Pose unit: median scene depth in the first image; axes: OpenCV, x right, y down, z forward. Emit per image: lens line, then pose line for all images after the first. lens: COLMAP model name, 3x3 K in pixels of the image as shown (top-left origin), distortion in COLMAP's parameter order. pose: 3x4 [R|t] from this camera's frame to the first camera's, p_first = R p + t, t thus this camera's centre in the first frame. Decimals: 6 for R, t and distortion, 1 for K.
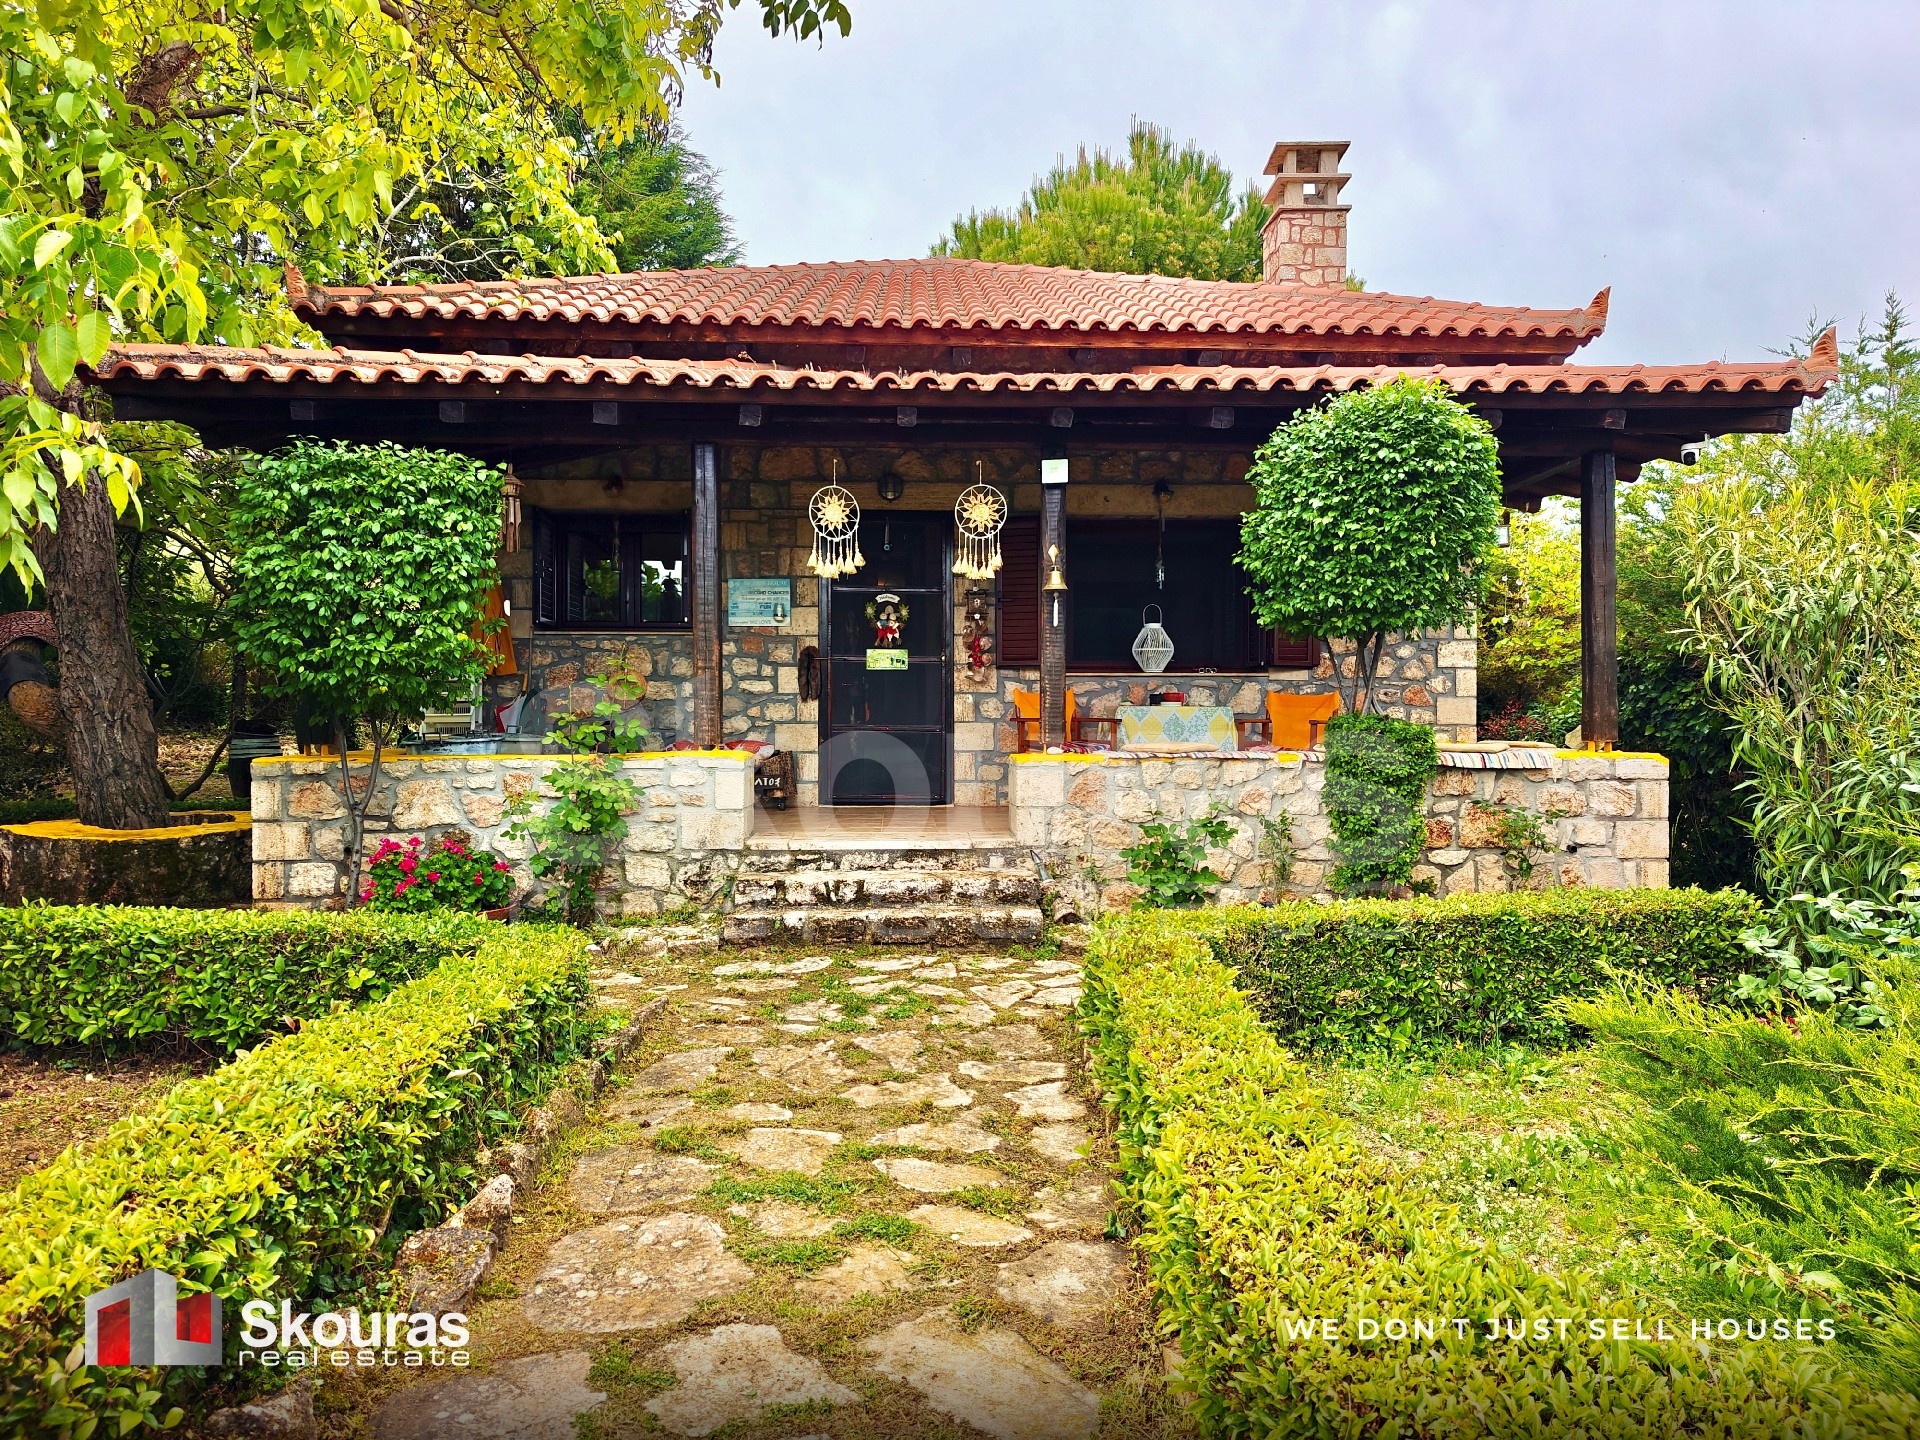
lens RADIAL K [[1296.8, 0, 963.8], [0, 1296.8, 707.9], [0, 0, 1]] dist [0.055221, -0.049597]
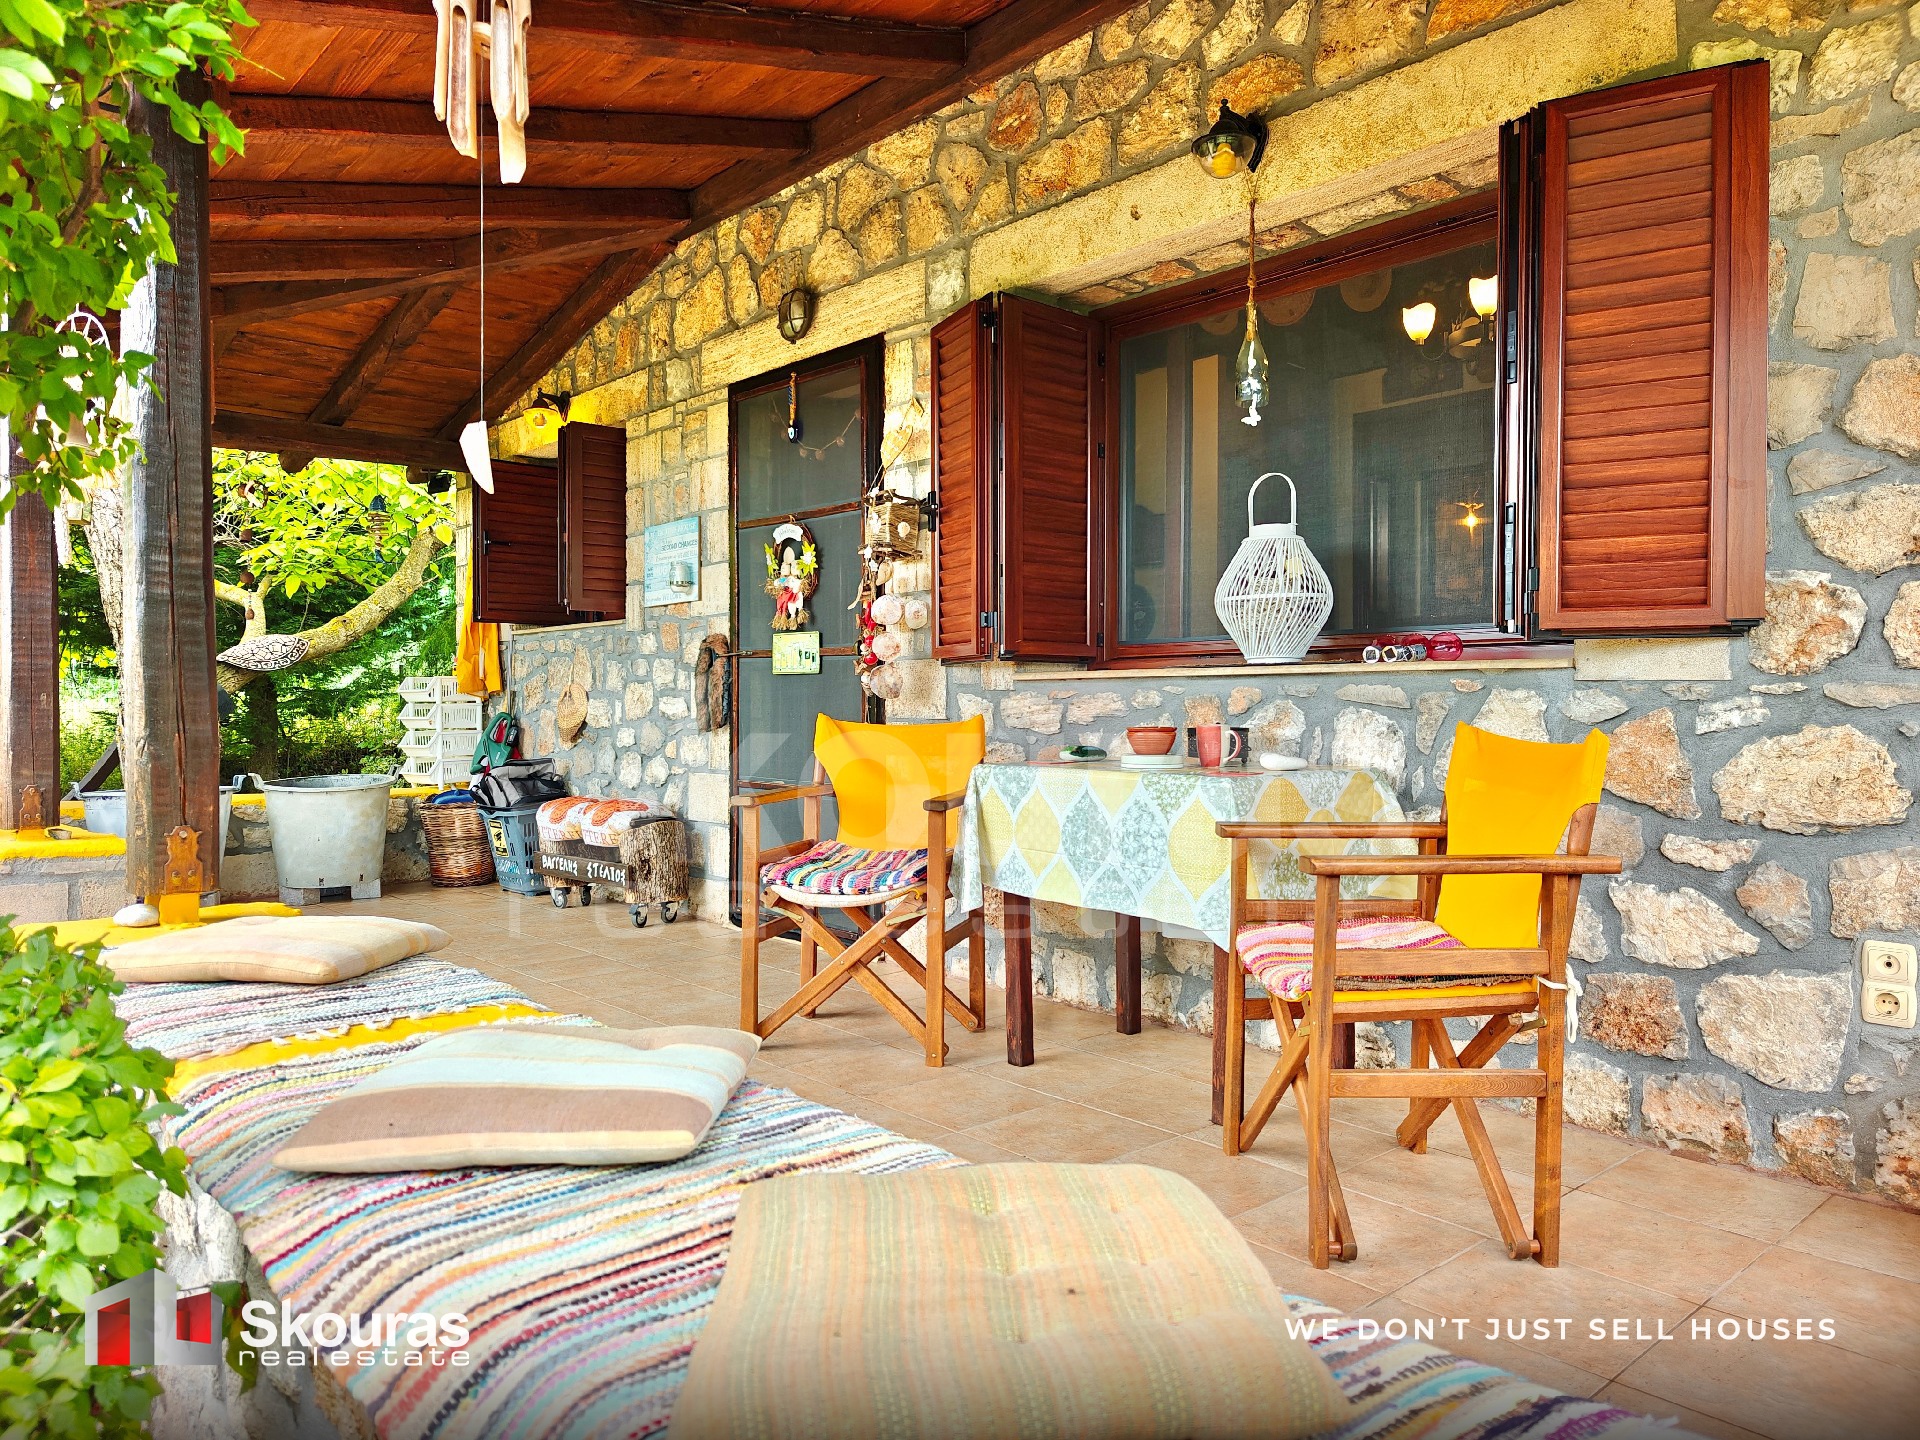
lens RADIAL K [[1296.8, 0, 963.8], [0, 1296.8, 707.9], [0, 0, 1]] dist [0.055221, -0.049597]
pose [[0.638551, 0.000934, -0.769579, 0.371460], [0.011029, 0.999885, 0.010364, -0.019981], [0.769500, -0.015106, 0.638468, 0.715122]]
